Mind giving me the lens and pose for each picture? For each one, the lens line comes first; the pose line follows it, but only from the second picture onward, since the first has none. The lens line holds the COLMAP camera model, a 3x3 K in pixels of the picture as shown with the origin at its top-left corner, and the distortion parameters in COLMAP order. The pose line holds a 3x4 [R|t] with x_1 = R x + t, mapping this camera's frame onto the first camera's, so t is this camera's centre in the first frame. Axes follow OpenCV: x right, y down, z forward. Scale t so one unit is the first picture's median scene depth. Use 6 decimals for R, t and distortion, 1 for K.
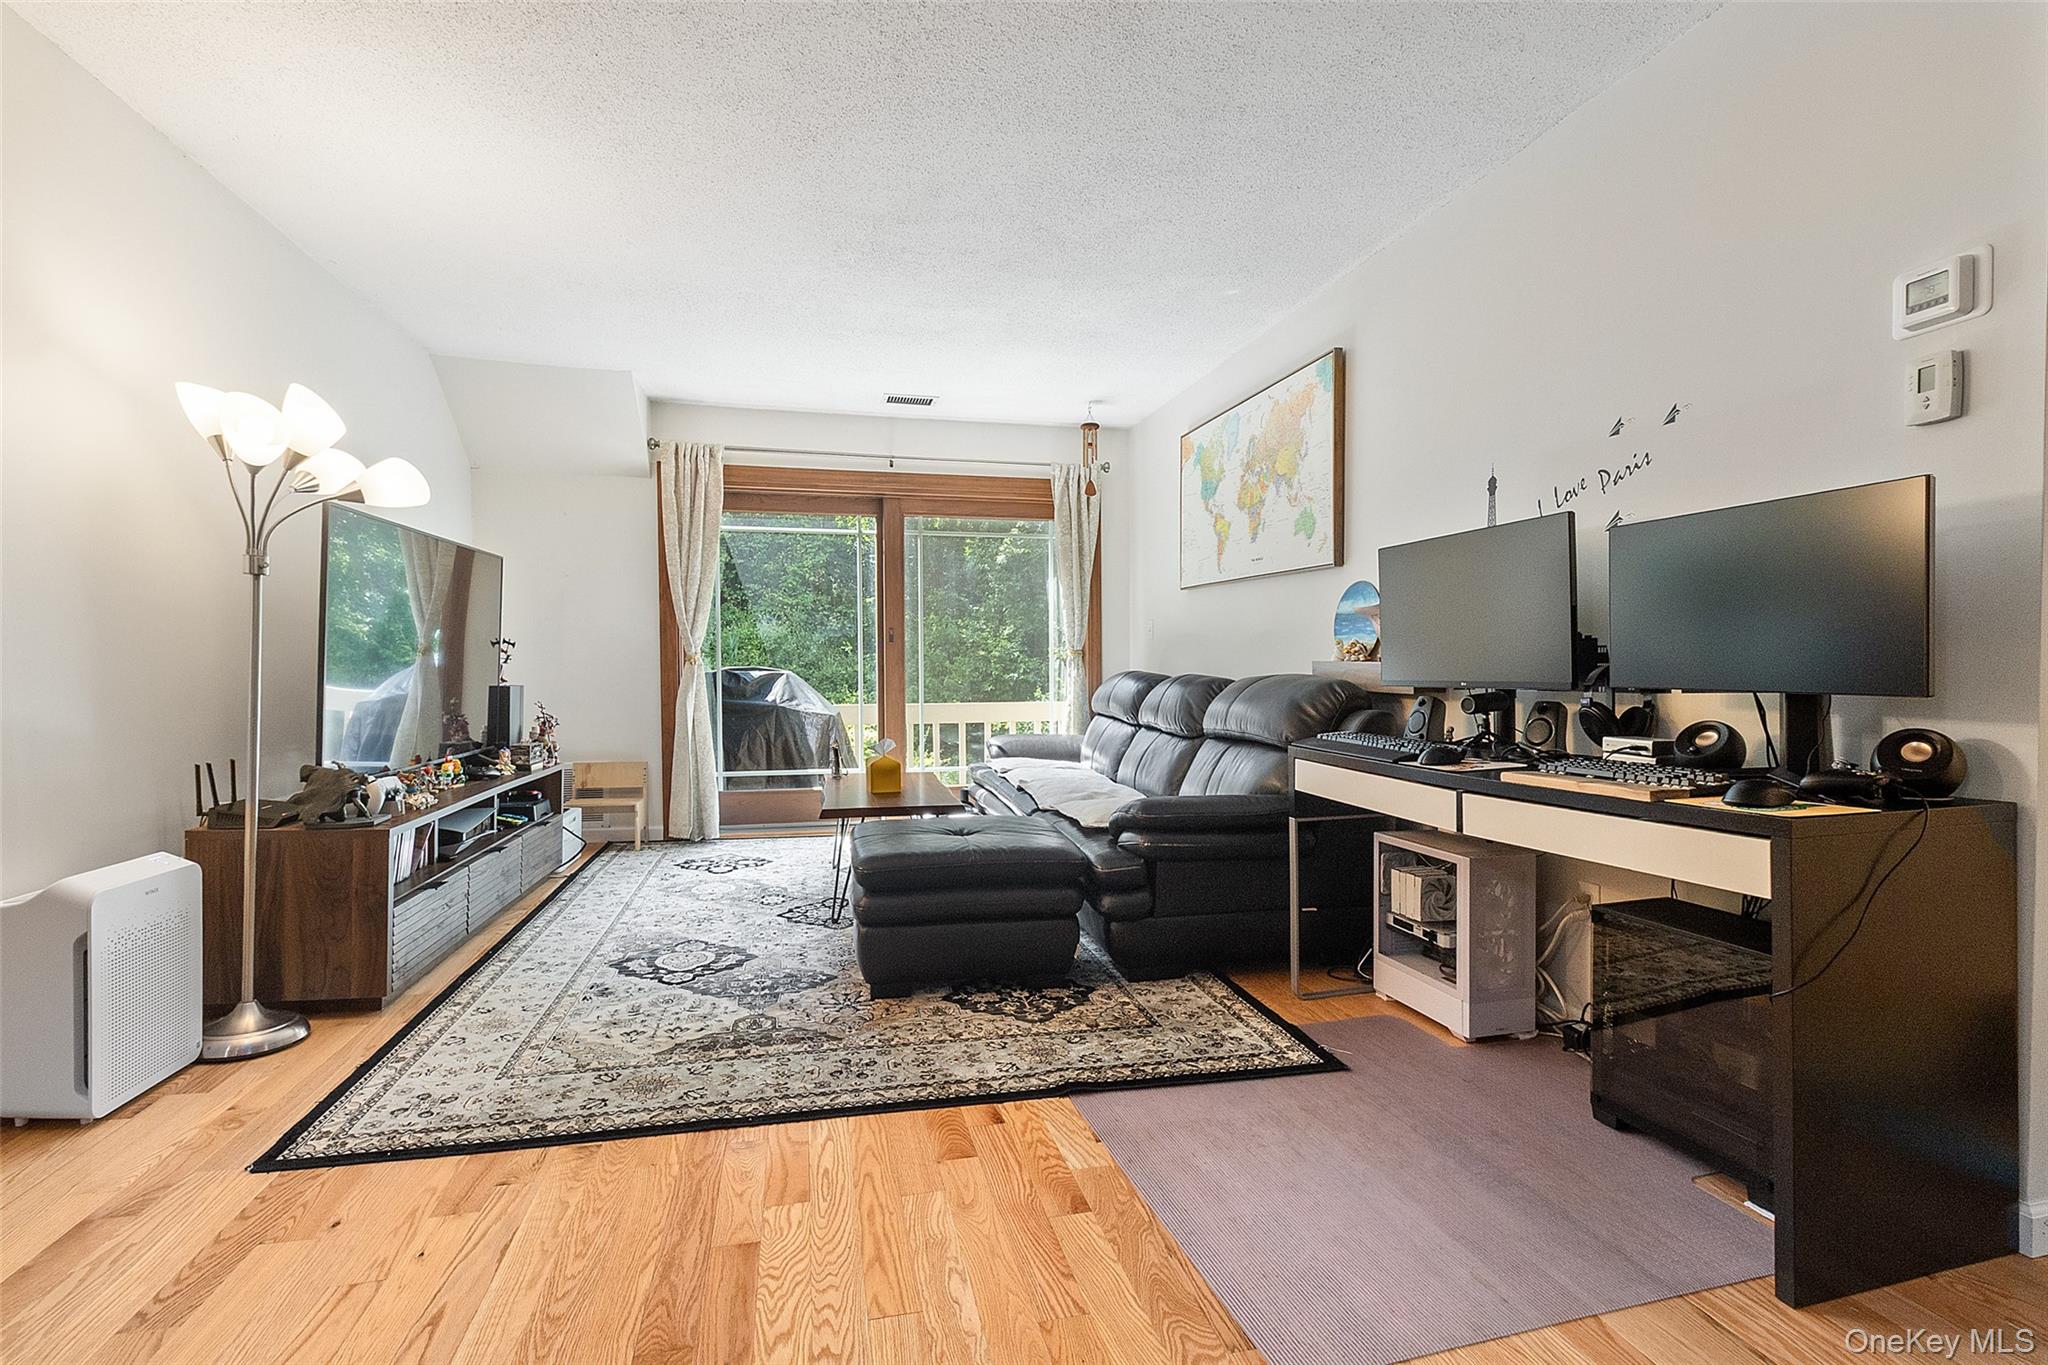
lens RADIAL K [[951.8, 0, 1026.5], [0, 951.8, 662.0], [0, 0, 1]] dist [0.001415, -0.000632]
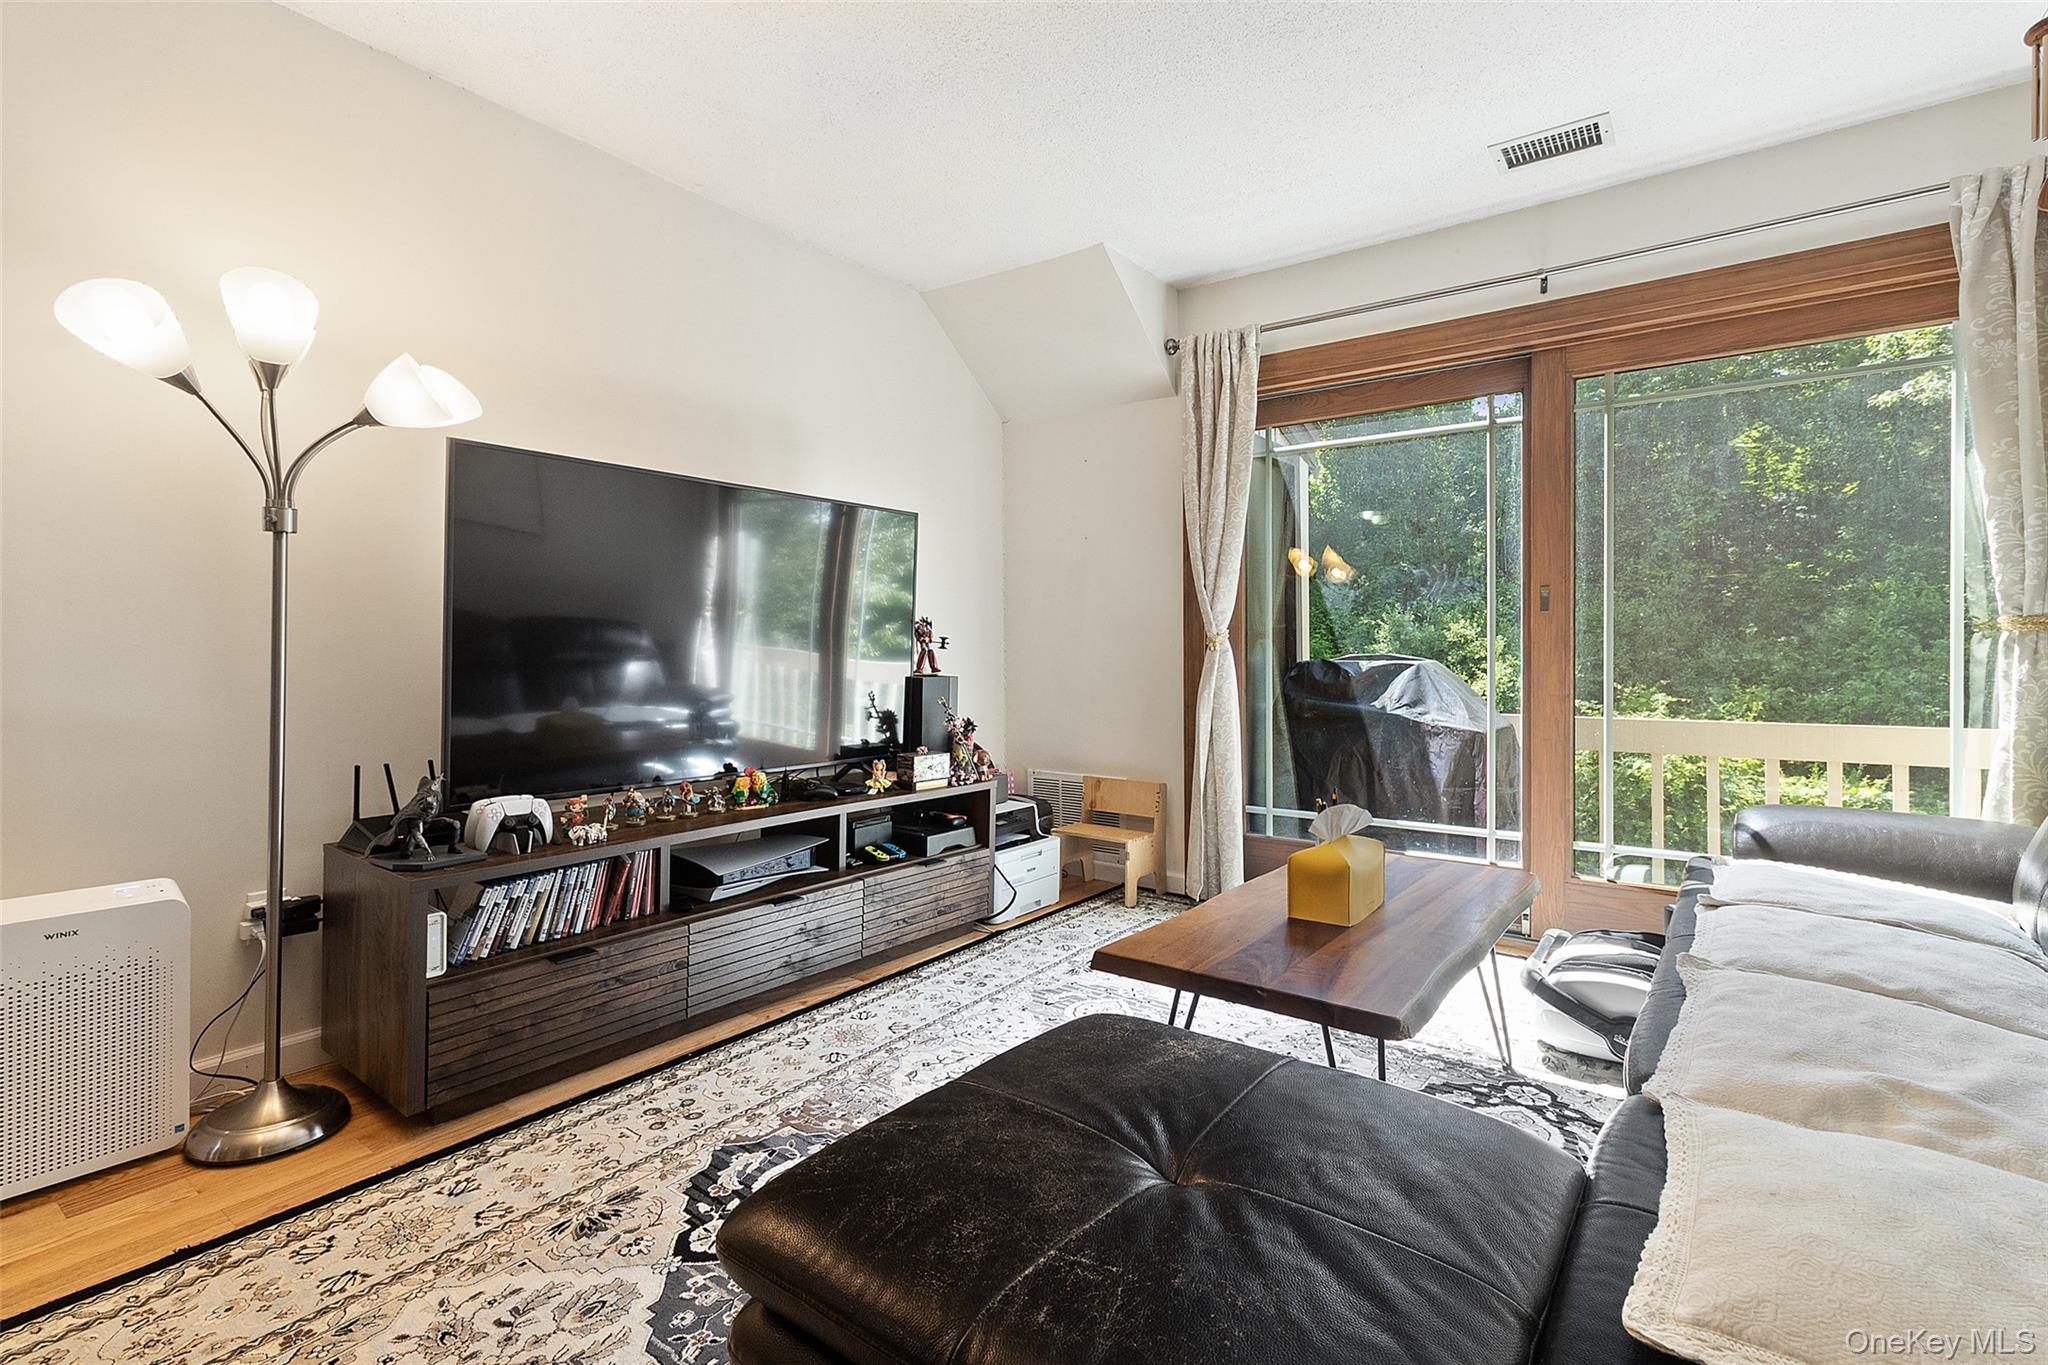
lens RADIAL K [[951.8, 0, 1026.5], [0, 951.8, 662.0], [0, 0, 1]] dist [0.001415, -0.000632]
pose [[0.659784, 0.009048, -0.751401, 0.082936], [0.001912, 0.999904, 0.013720, 0.001039], [0.751453, -0.010489, 0.659703, 0.438786]]
